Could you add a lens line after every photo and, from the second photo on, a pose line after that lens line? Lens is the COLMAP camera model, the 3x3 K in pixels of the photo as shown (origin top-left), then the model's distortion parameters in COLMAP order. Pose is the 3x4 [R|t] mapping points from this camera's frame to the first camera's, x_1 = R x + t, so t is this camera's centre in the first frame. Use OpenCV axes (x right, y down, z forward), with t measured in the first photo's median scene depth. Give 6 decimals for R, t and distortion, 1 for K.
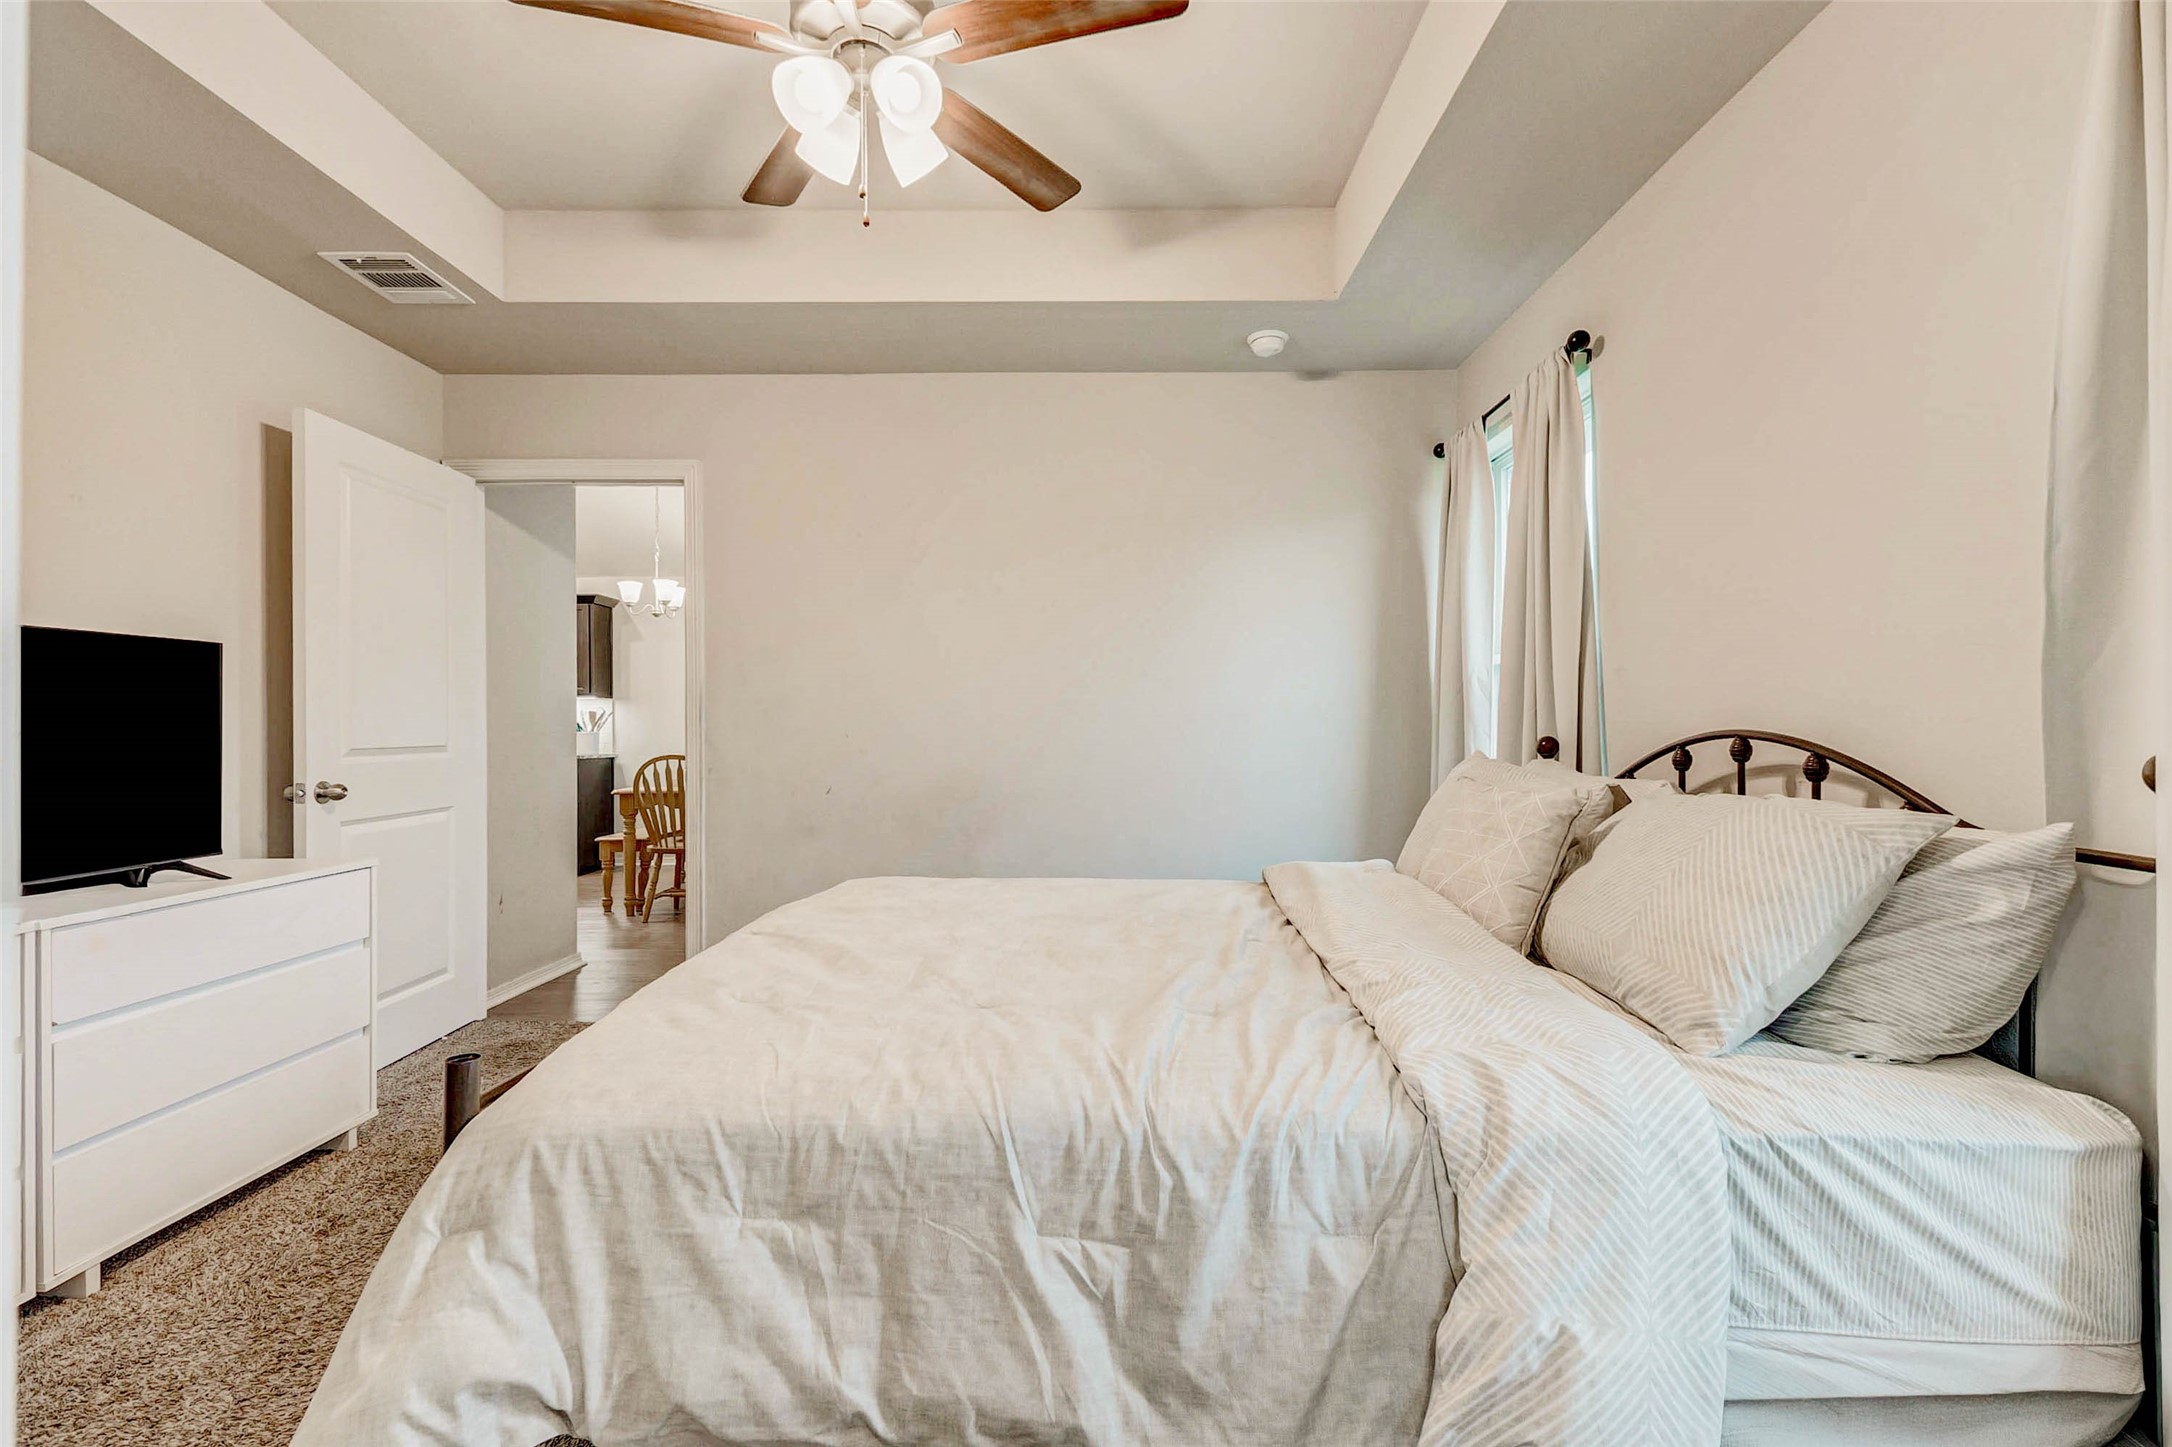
lens RADIAL K [[946.1, 0, 1101.2], [0, 946.1, 731.0], [0, 0, 1]] dist [0.002248, 0.000190]
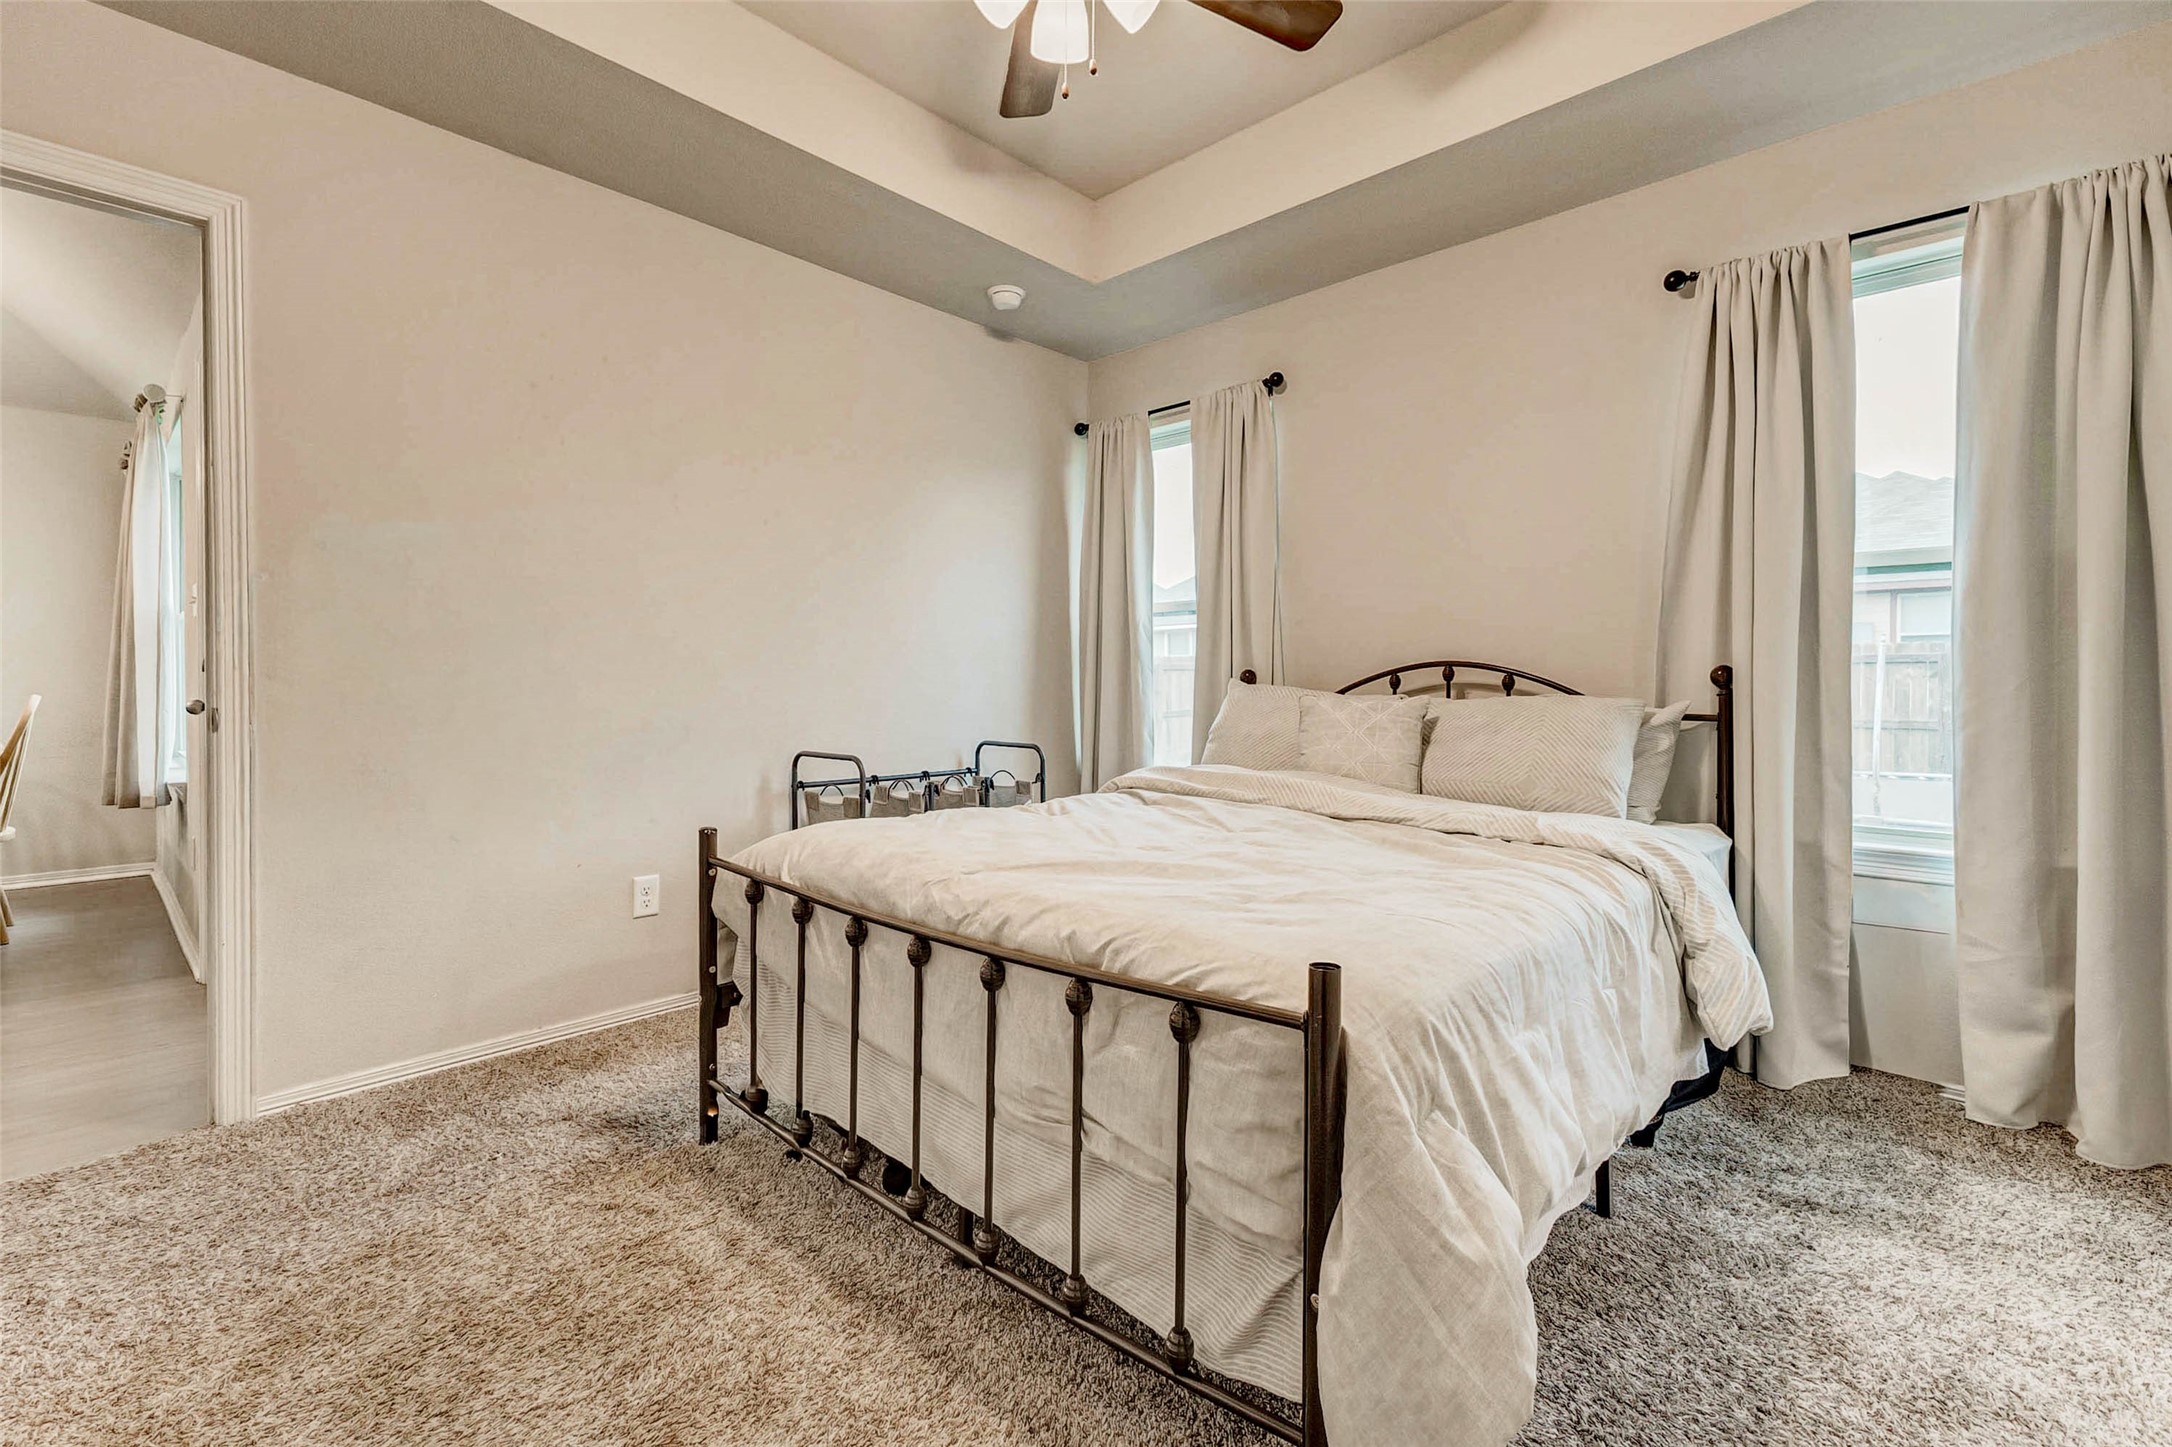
lens RADIAL K [[934.5, 0, 1086.0], [0, 934.5, 723.5], [0, 0, 1]] dist [0.007888, 0.000240]
pose [[0.689107, -0.027462, 0.724139, -0.916071], [-0.002032, 0.999205, 0.039827, 0.043997], [-0.724657, -0.028916, 0.688503, 0.338703]]
